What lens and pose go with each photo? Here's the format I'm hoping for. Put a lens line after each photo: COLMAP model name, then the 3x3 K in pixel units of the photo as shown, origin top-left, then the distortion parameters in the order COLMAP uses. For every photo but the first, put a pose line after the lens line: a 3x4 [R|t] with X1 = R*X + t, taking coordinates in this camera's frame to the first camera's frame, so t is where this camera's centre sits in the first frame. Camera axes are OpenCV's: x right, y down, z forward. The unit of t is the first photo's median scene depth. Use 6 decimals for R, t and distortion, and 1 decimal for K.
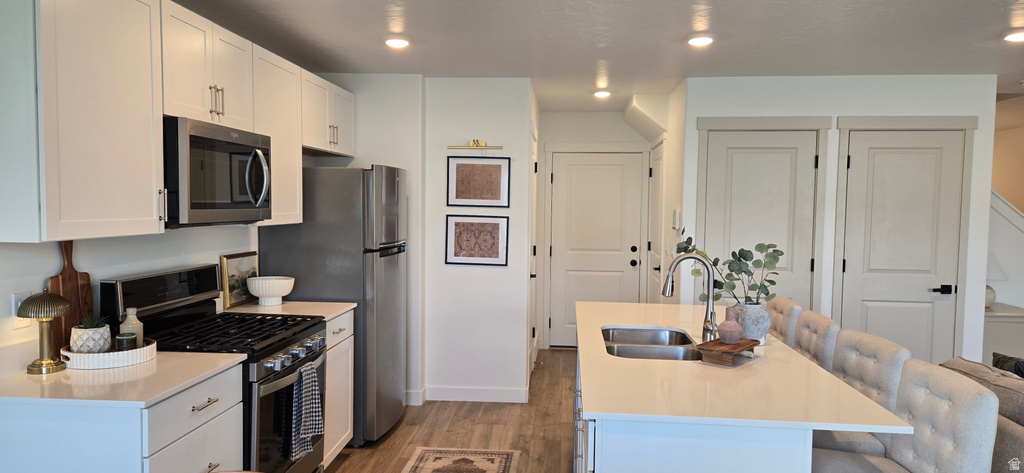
lens RADIAL K [[668.4, 0, 510.4], [0, 668.4, 247.9], [0, 0, 1]] dist [0.002880, -0.001093]
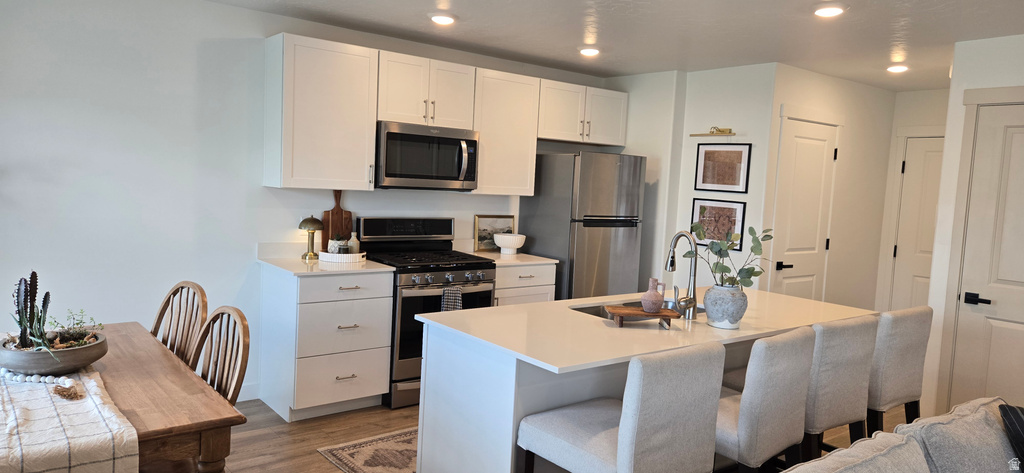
lens RADIAL K [[677.3, 0, 512.0], [0, 677.3, 236.5], [0, 0, 1]] dist [0.037373, -0.000955]
pose [[0.678363, 0.084587, -0.729842, 0.526671], [-0.090431, 0.995410, 0.031314, 0.004189], [0.729141, 0.044758, 0.682899, 0.045628]]
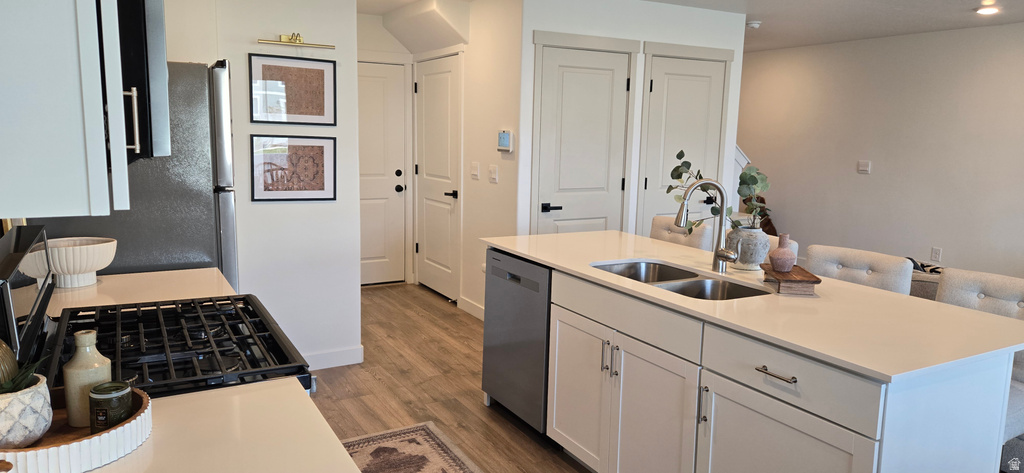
lens RADIAL K [[677.3, 0, 512.0], [0, 677.3, 236.5], [0, 0, 1]] dist [0.037373, -0.000955]
pose [[0.825952, -0.080686, 0.557937, -0.296685], [0.023250, 0.993738, 0.109291, -0.013905], [-0.563261, -0.077297, 0.822655, 0.216974]]
